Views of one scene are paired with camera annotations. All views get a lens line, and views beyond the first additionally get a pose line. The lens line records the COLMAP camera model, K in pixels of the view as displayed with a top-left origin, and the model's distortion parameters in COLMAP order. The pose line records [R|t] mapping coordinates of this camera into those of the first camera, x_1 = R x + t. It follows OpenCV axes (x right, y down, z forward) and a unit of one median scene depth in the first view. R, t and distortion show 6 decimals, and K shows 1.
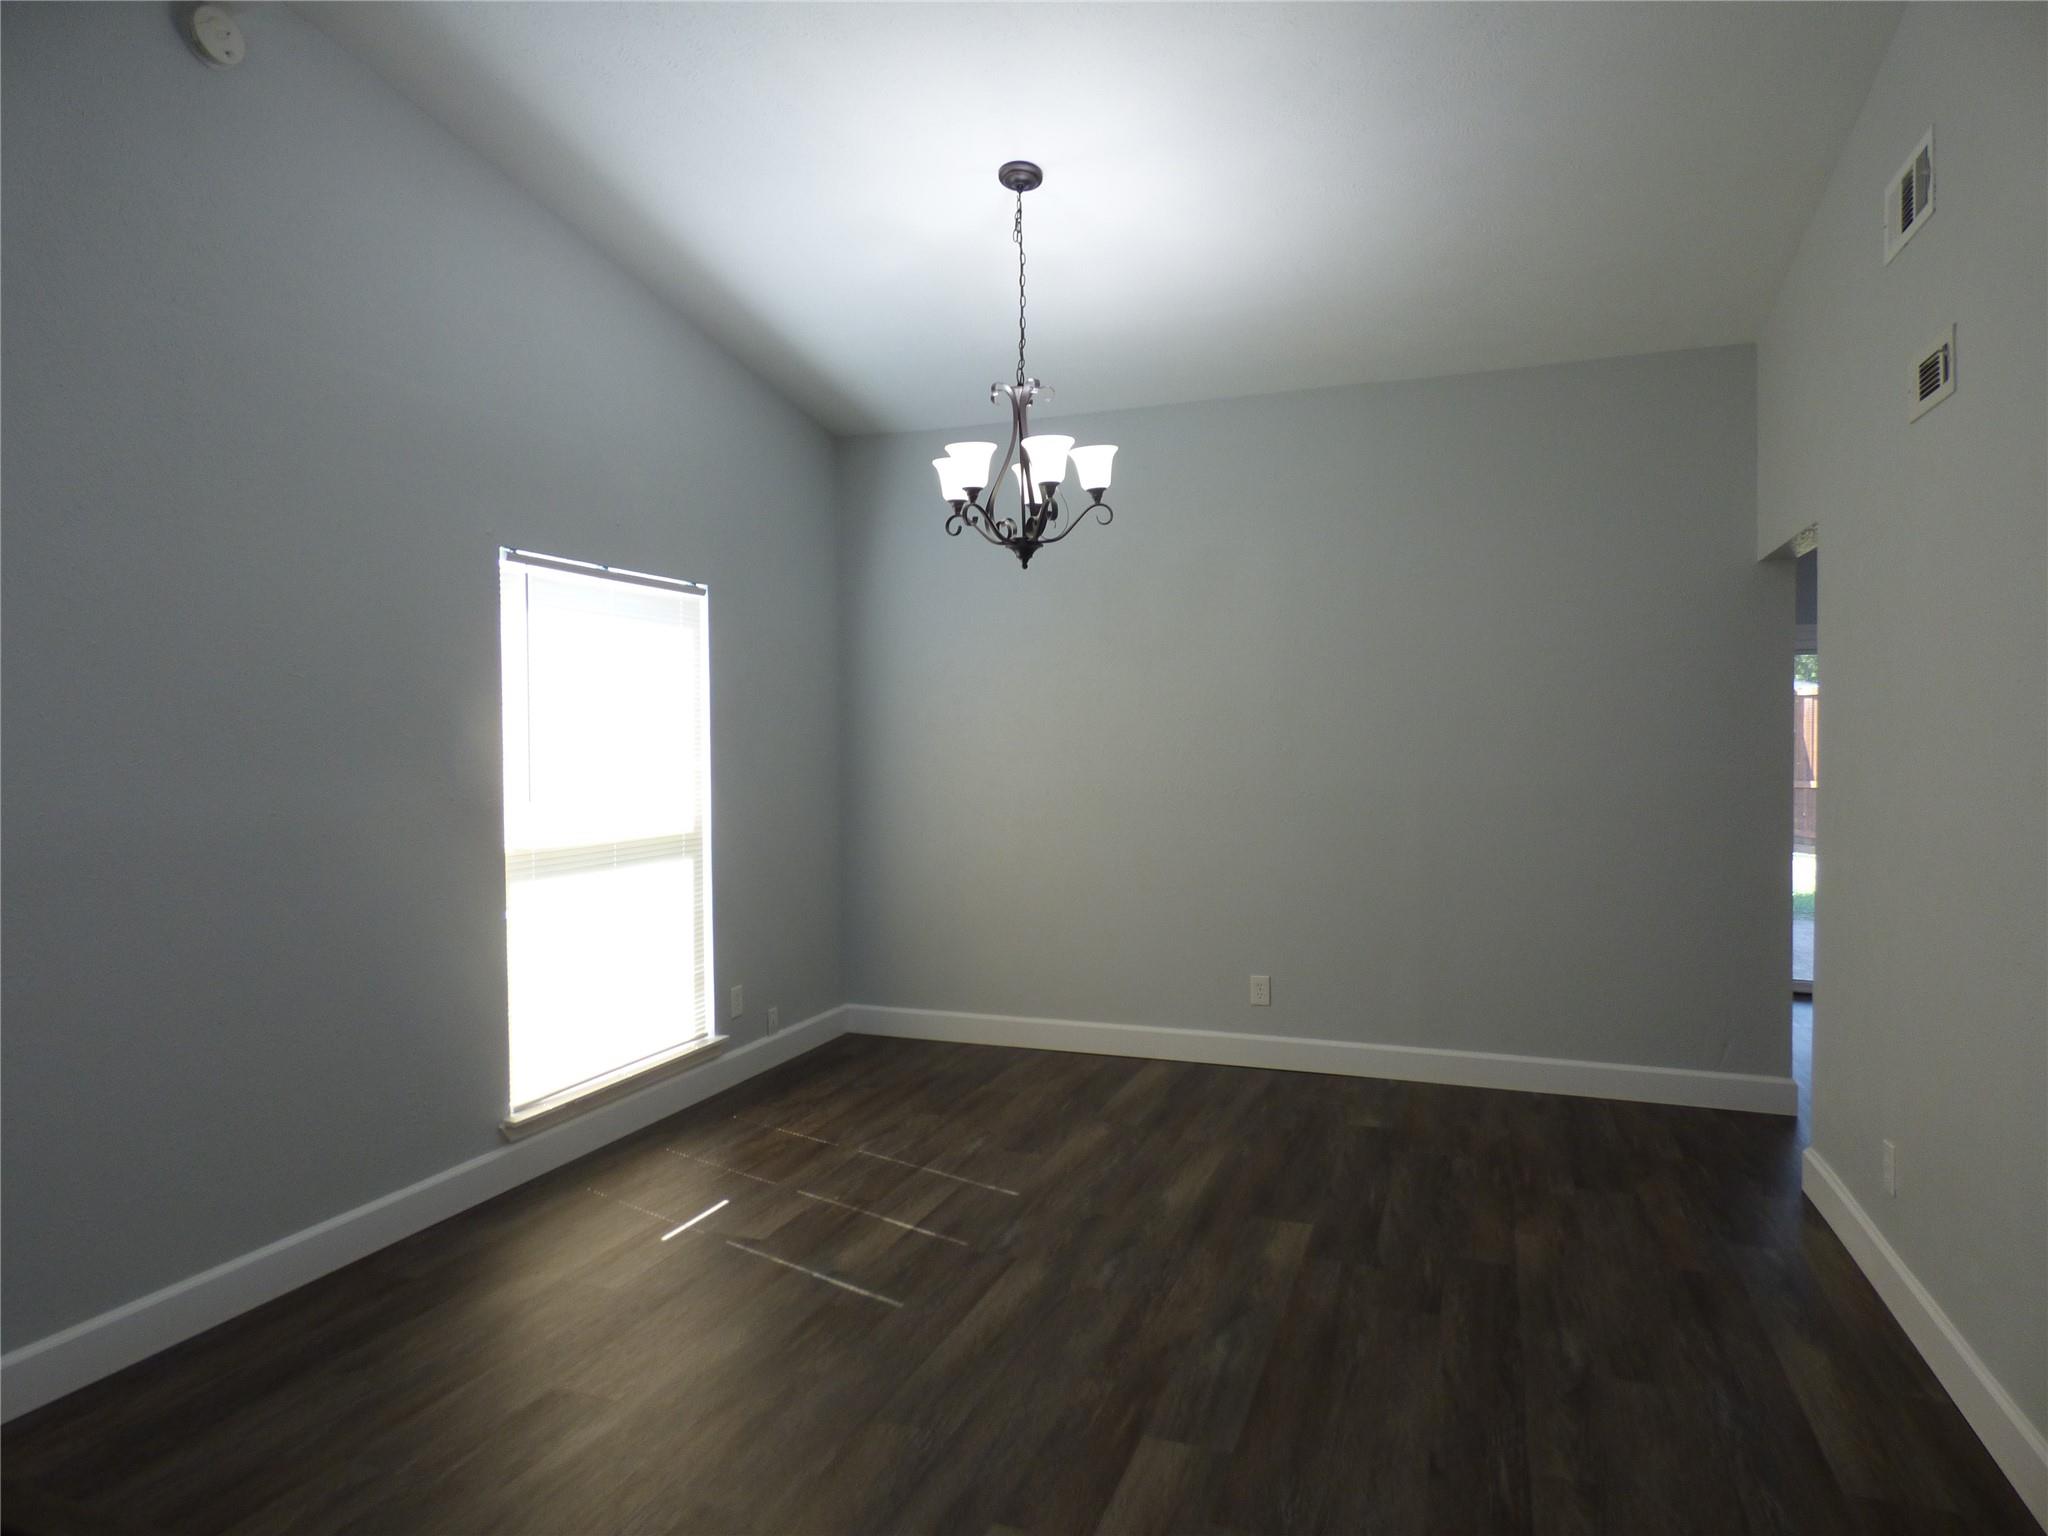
lens RADIAL K [[1228.2, 0, 1024.0], [0, 1228.2, 768.0], [0, 0, 1]] dist [-0.011740, 0.001265]
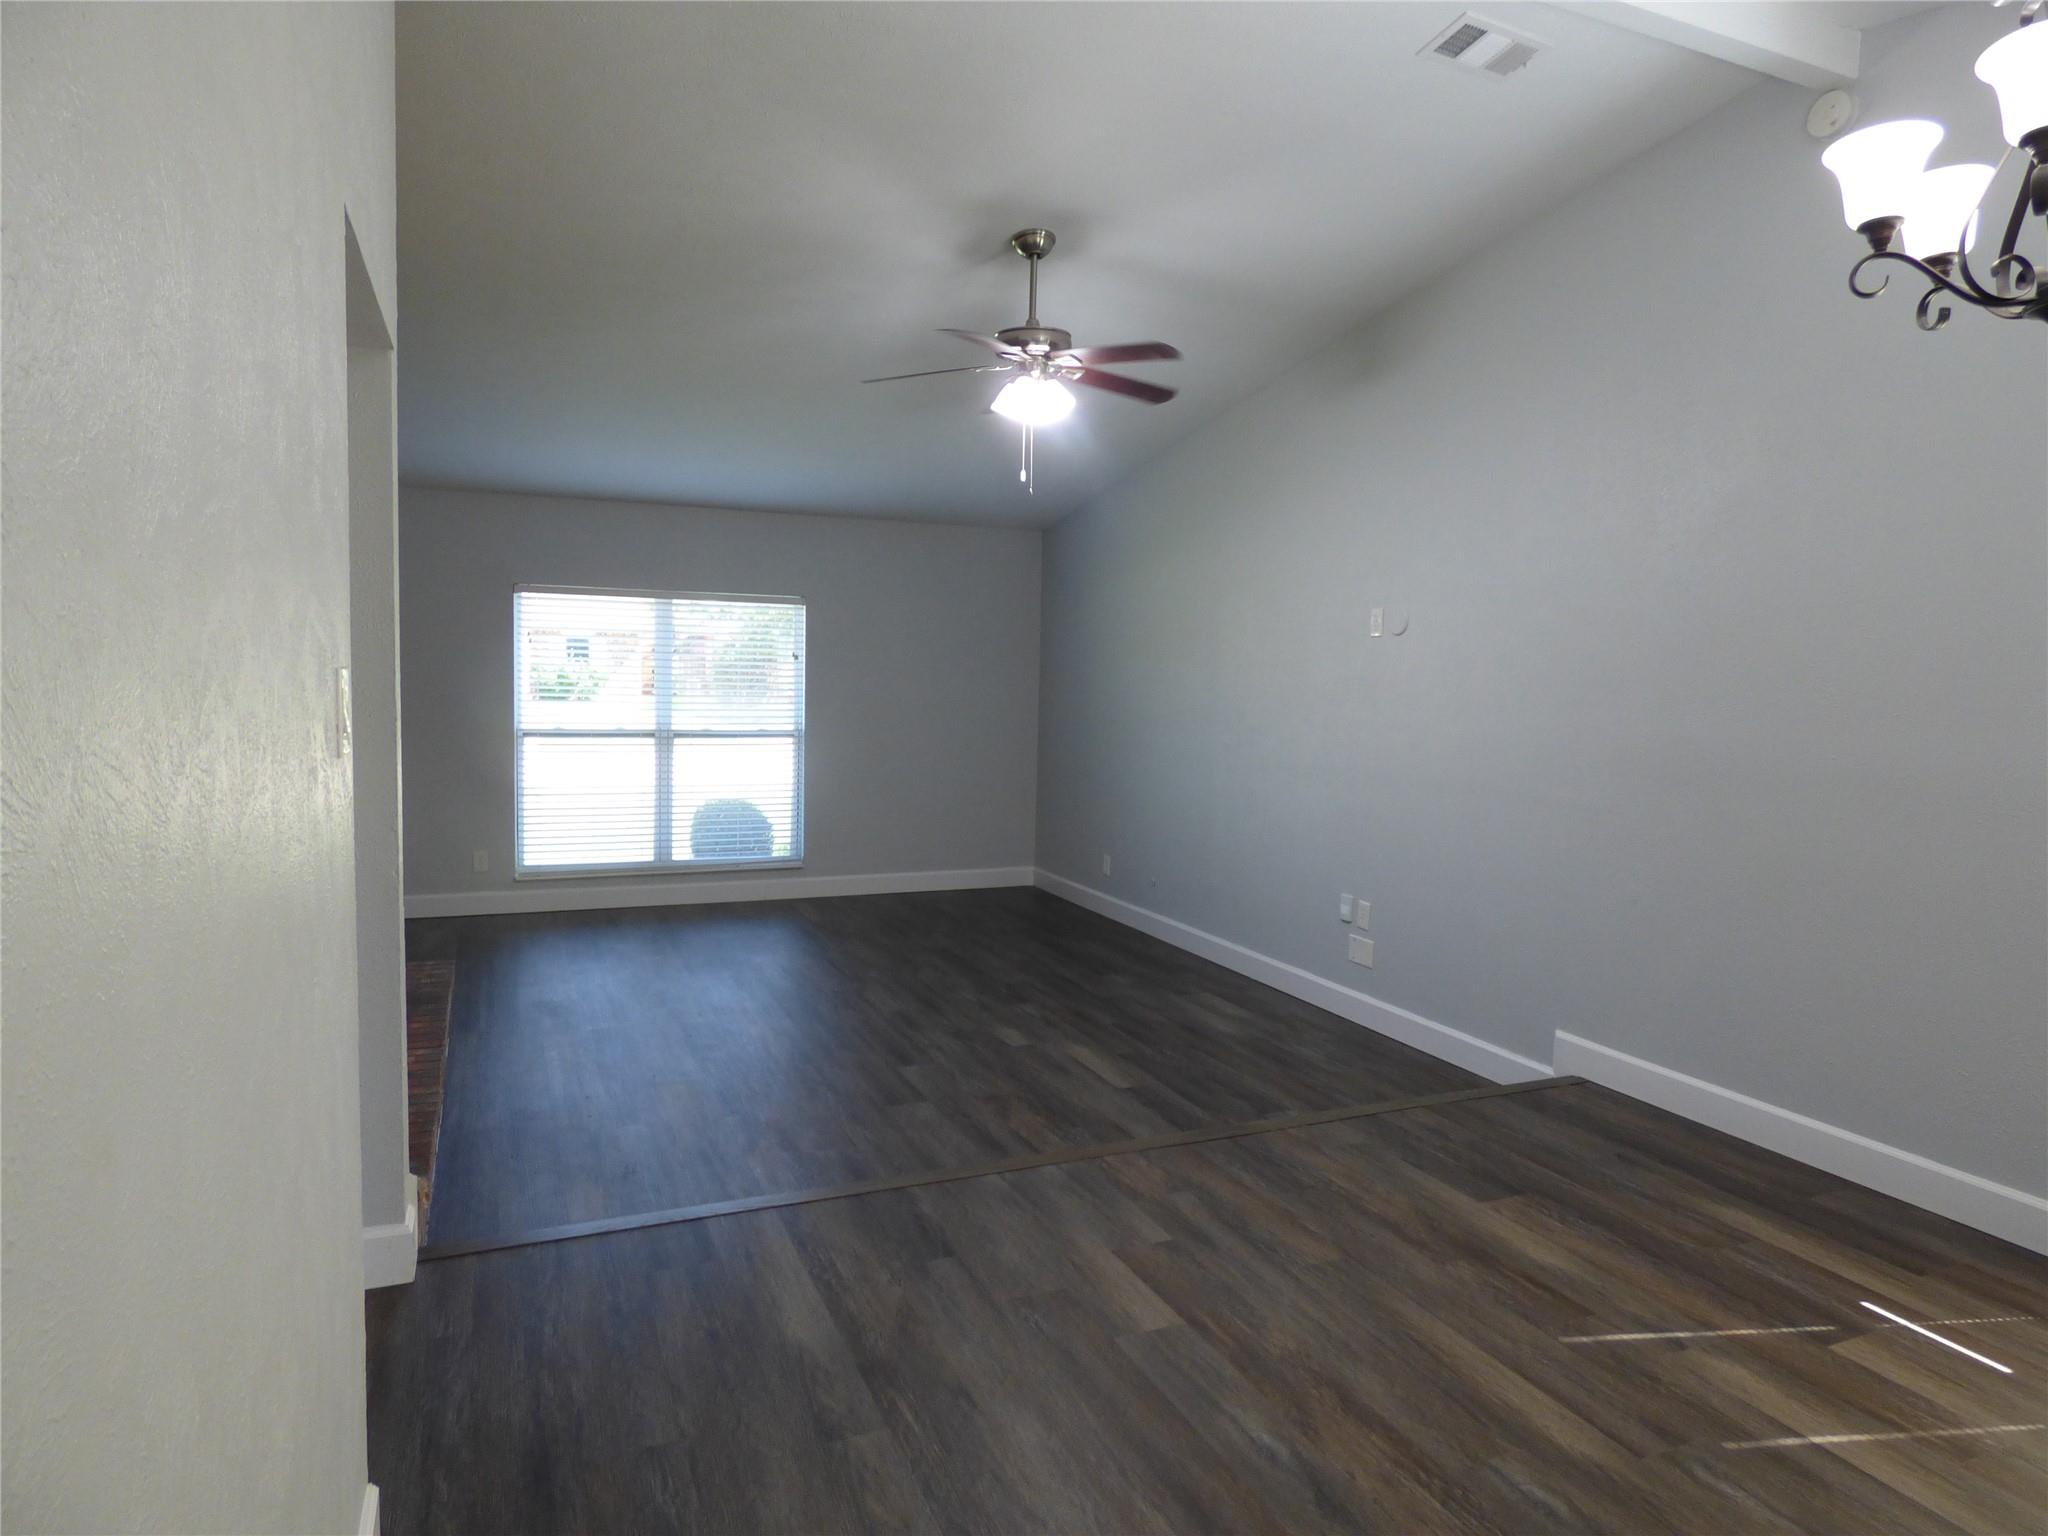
lens RADIAL K [[1228.2, 0, 1024.0], [0, 1228.2, 768.0], [0, 0, 1]] dist [-0.011740, 0.001265]
pose [[-0.717520, 0.045665, -0.695039, 0.627095], [-0.032036, 0.994629, 0.098421, -0.036836], [0.695800, 0.092886, -0.712204, 1.085516]]
